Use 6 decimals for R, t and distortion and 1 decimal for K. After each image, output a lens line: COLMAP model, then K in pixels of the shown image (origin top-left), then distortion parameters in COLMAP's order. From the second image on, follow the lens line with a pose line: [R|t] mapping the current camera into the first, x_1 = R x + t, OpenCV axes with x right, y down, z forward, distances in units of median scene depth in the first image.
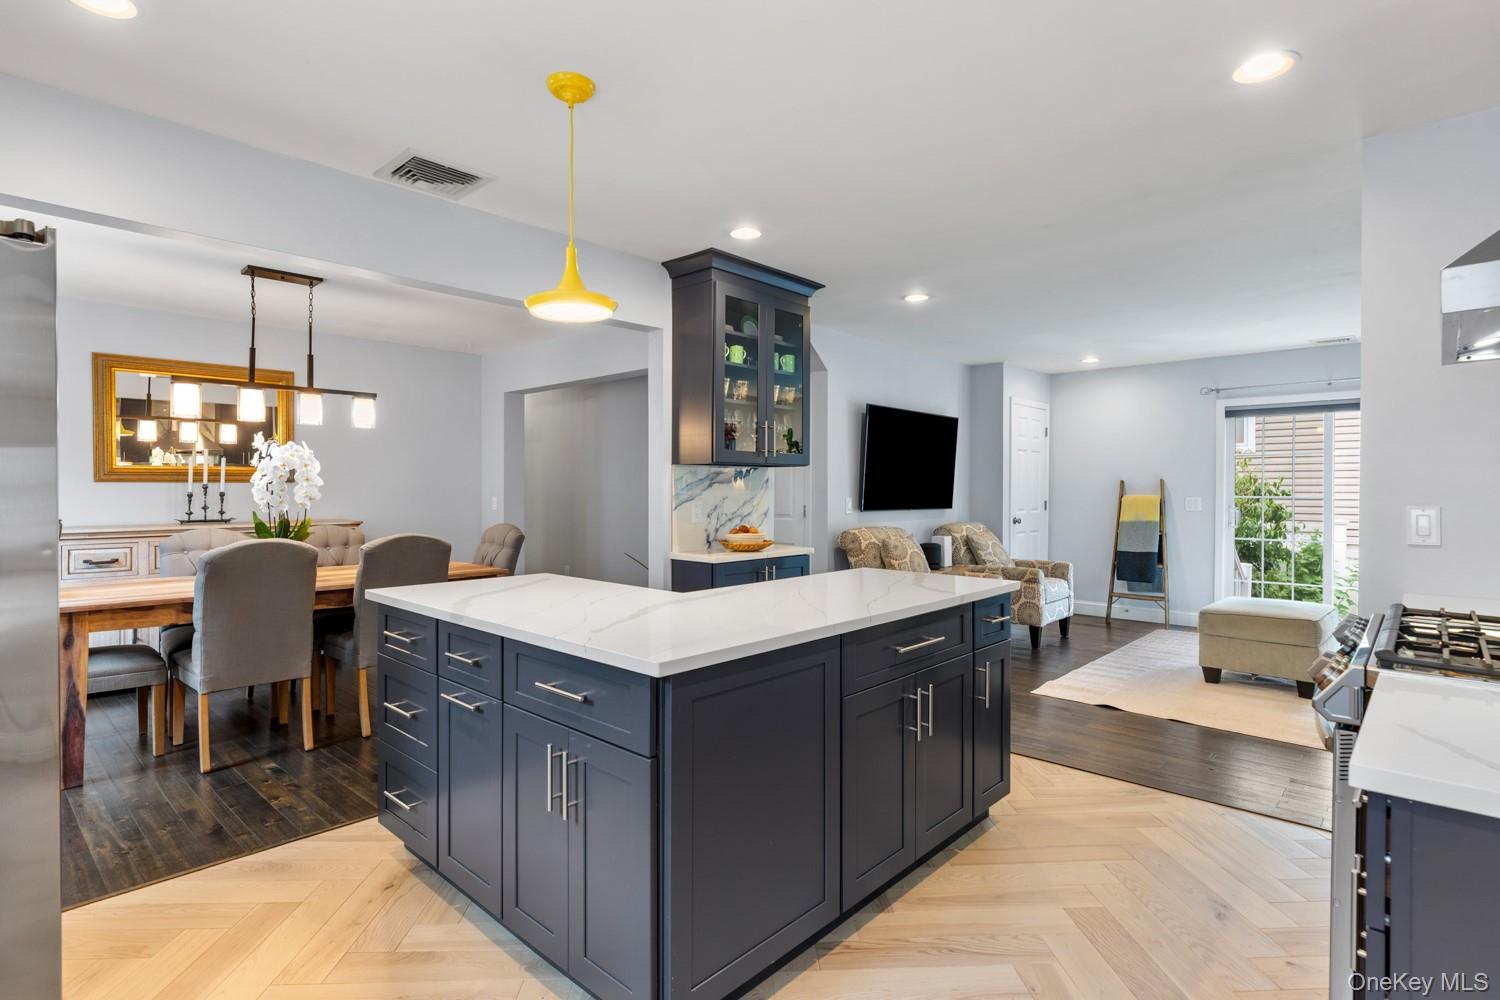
lens RADIAL K [[762.2, 0, 754.8], [0, 762.2, 496.3], [0, 0, 1]] dist [-0.000344, 0.000440]
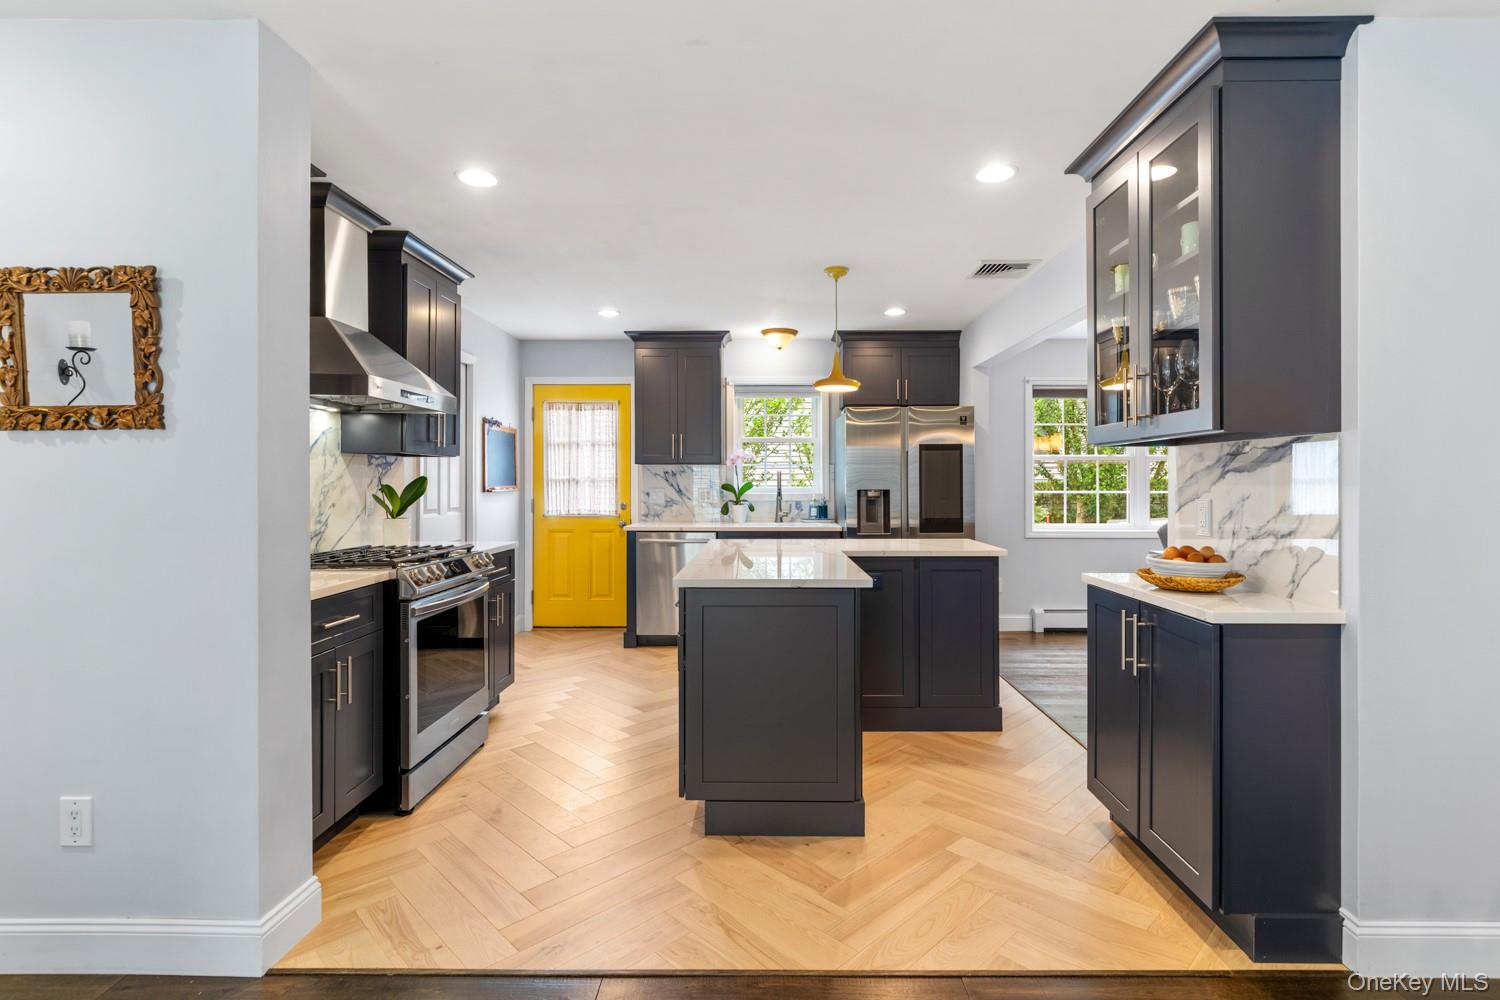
lens RADIAL K [[714.7, 0, 759.6], [0, 714.7, 481.2], [0, 0, 1]] dist [-0.002035, 0.000643]
pose [[-0.753436, 0.000274, -0.657521, 0.361535], [-0.007430, 0.999933, 0.008931, -0.006951], [0.657479, 0.011615, -0.753383, 0.732214]]
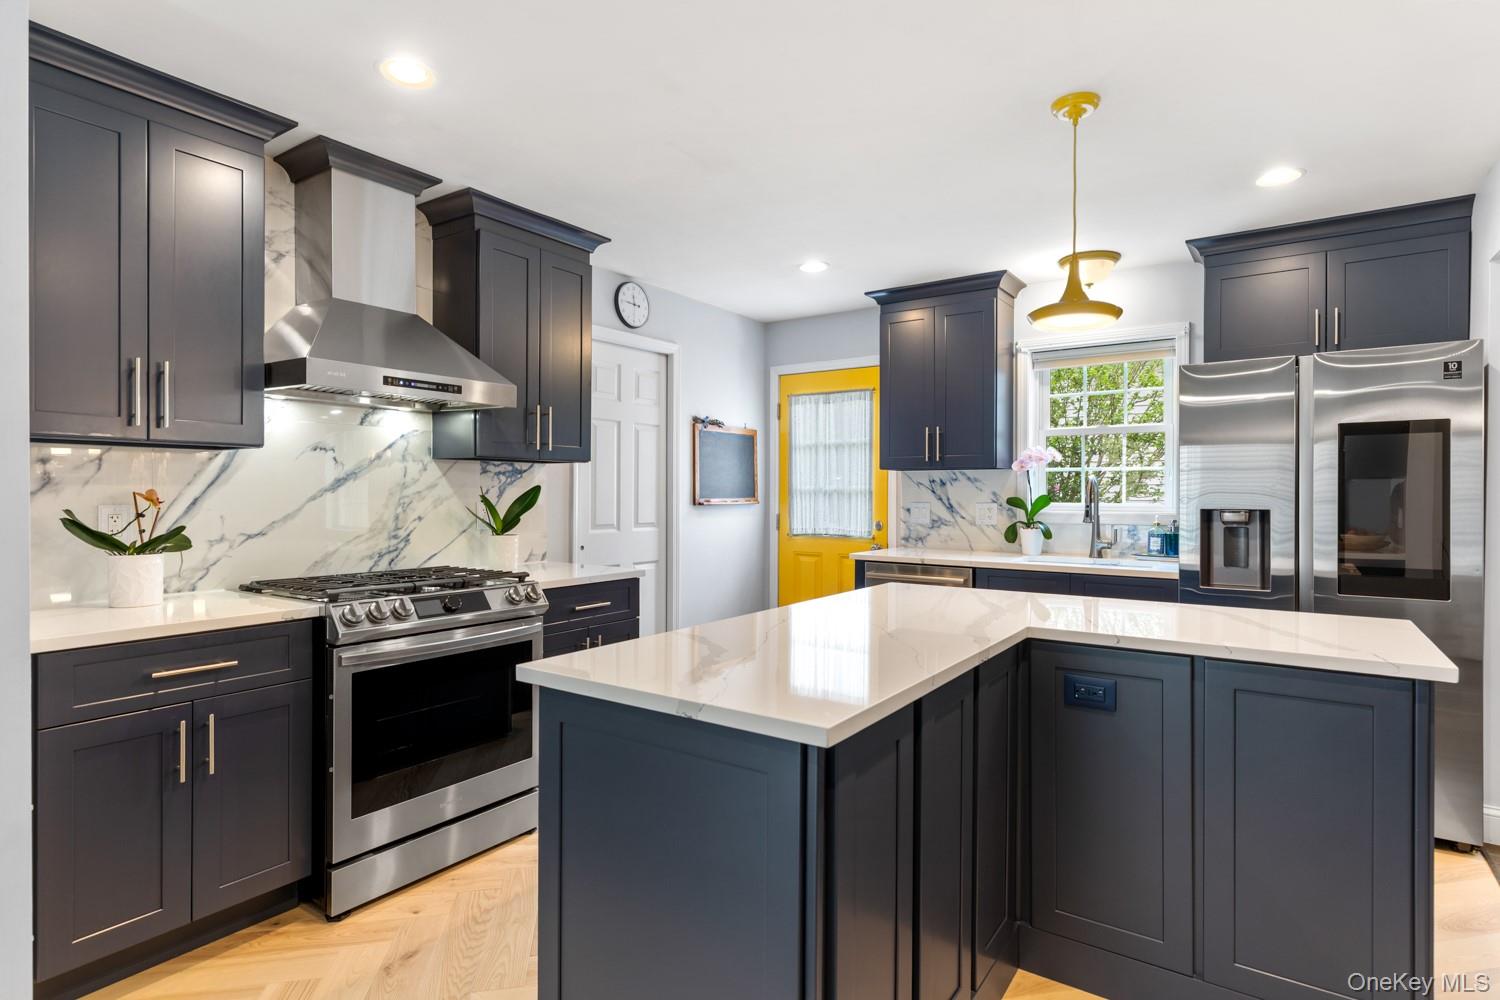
lens RADIAL K [[762.2, 0, 754.8], [0, 762.2, 496.3], [0, 0, 1]] dist [-0.000344, 0.000440]
pose [[-0.992524, -0.002713, -0.122018, 0.110474], [-0.004787, 0.999849, 0.016713, -0.005894], [0.121954, 0.017172, -0.992387, 0.651512]]
